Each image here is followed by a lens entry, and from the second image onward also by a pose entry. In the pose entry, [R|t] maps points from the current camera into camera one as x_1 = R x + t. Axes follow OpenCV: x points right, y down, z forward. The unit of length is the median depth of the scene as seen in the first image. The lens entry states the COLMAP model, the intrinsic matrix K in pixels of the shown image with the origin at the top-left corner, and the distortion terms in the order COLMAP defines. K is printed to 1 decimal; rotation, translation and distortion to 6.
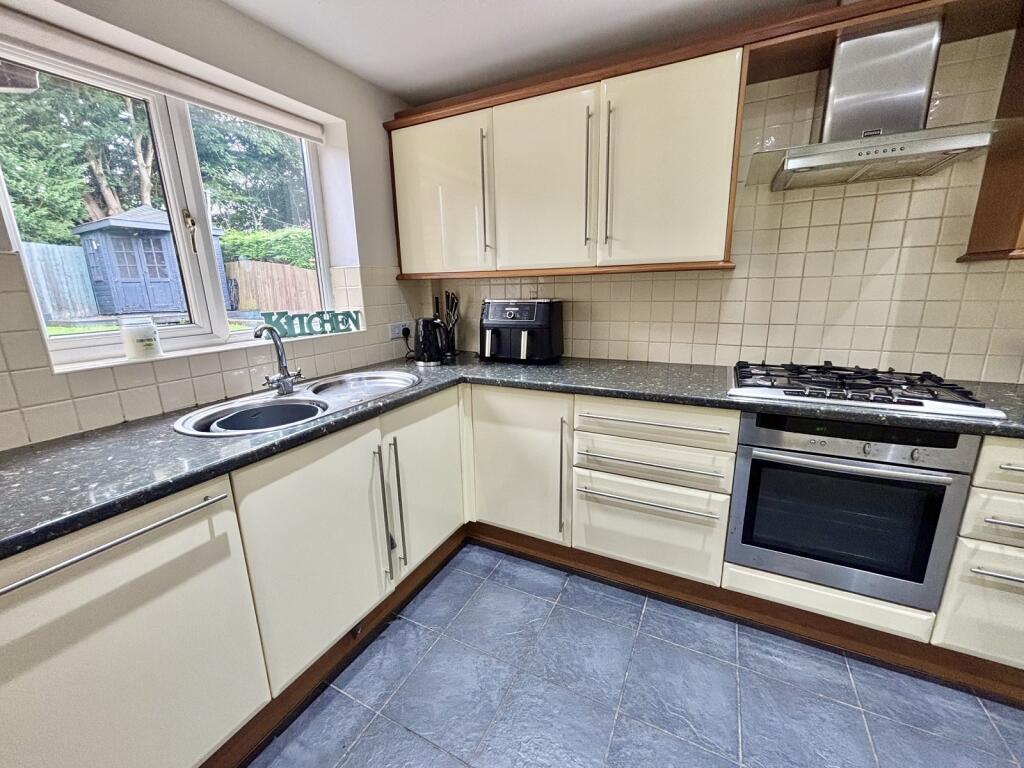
lens RADIAL K [[413.1, 0, 510.5], [0, 413.1, 382.1], [0, 0, 1]] dist [-0.002066, 0.000412]
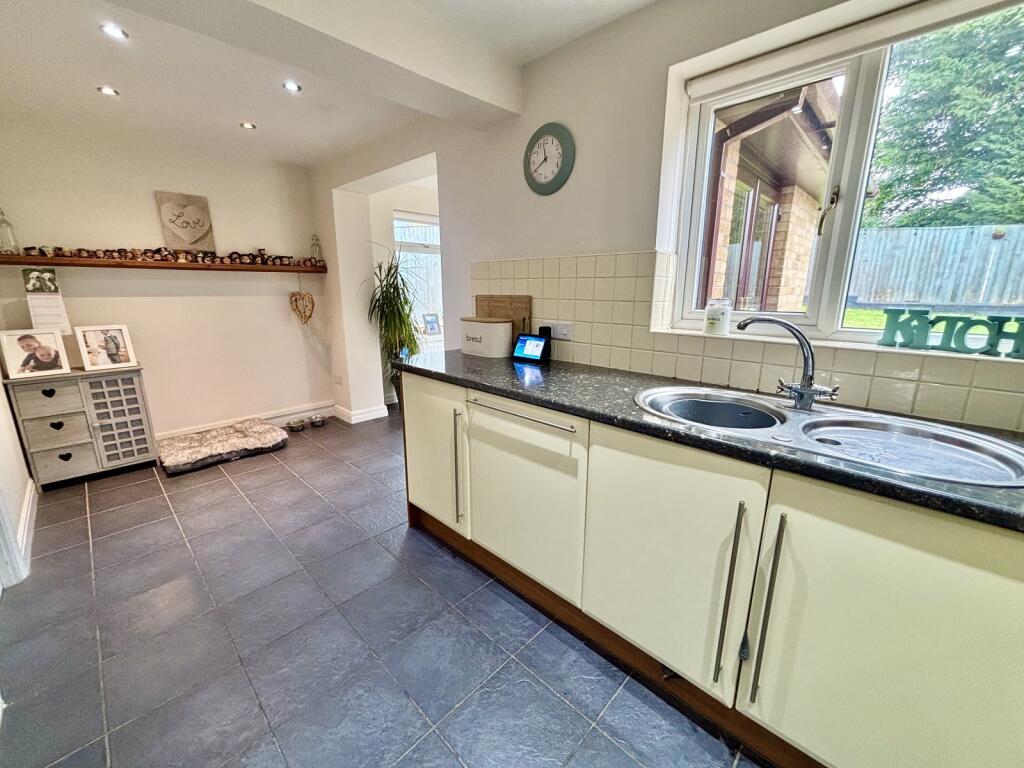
lens RADIAL K [[412.6, 0, 509.3], [0, 412.6, 383.2], [0, 0, 1]] dist [0.000240, 0.000127]
pose [[-0.289087, 0.241929, -0.926228, 0.341706], [-0.216168, 0.926052, 0.309352, -0.142345], [0.932577, 0.289650, -0.215412, 0.639487]]
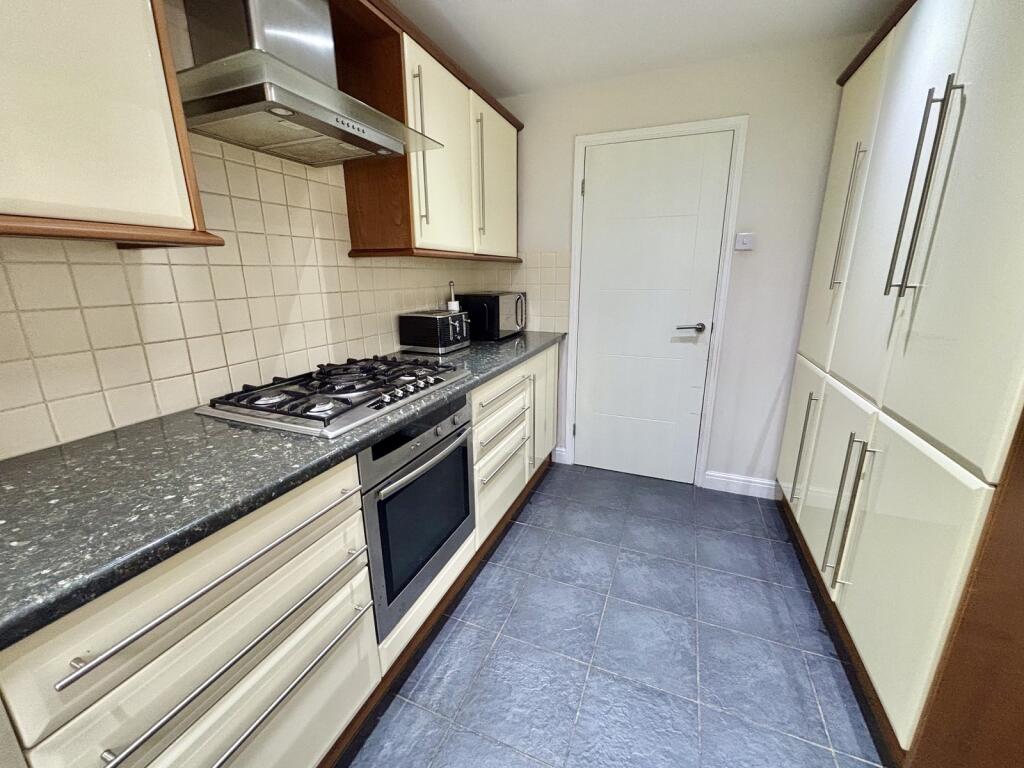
lens RADIAL K [[413.1, 0, 510.5], [0, 413.1, 382.1], [0, 0, 1]] dist [-0.002066, 0.000412]
pose [[-0.082311, -0.233070, 0.968970, -0.108143], [0.239464, 0.939160, 0.246242, -0.133702], [-0.967410, 0.252302, -0.021491, 0.642306]]
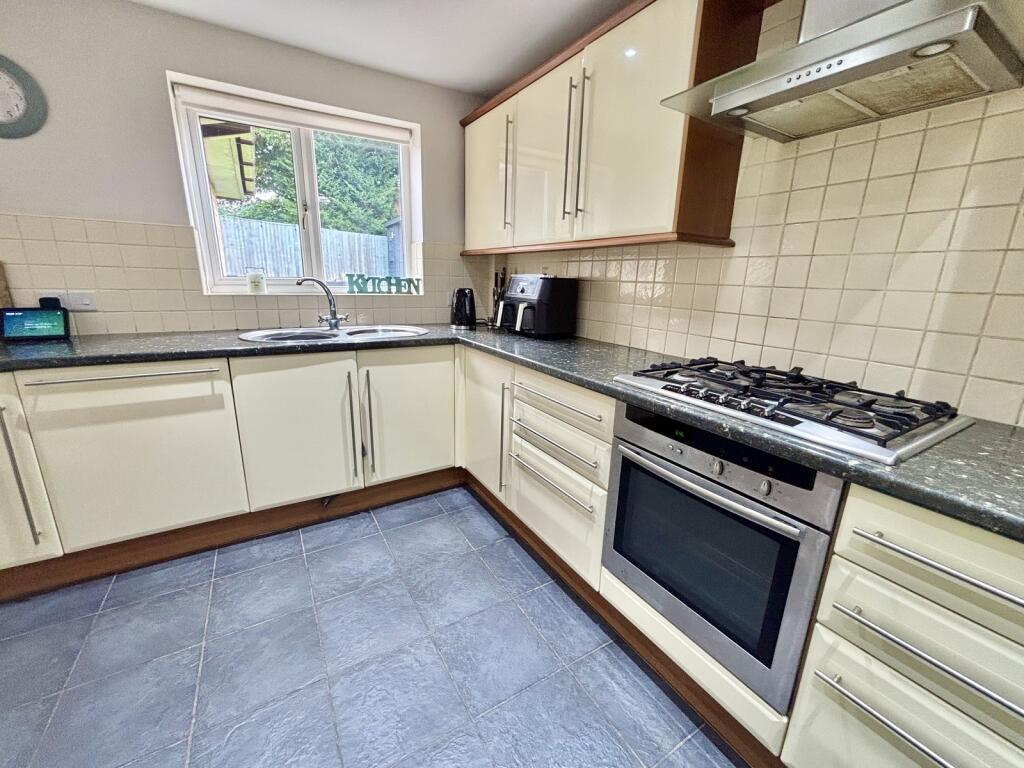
lens RADIAL K [[412.6, 0, 509.3], [0, 412.6, 383.2], [0, 0, 1]] dist [0.000240, 0.000127]
pose [[0.846339, 0.176259, -0.502636, 0.706524], [-0.166109, 0.983940, 0.065344, 0.014832], [0.506082, 0.028189, 0.862025, 0.096243]]
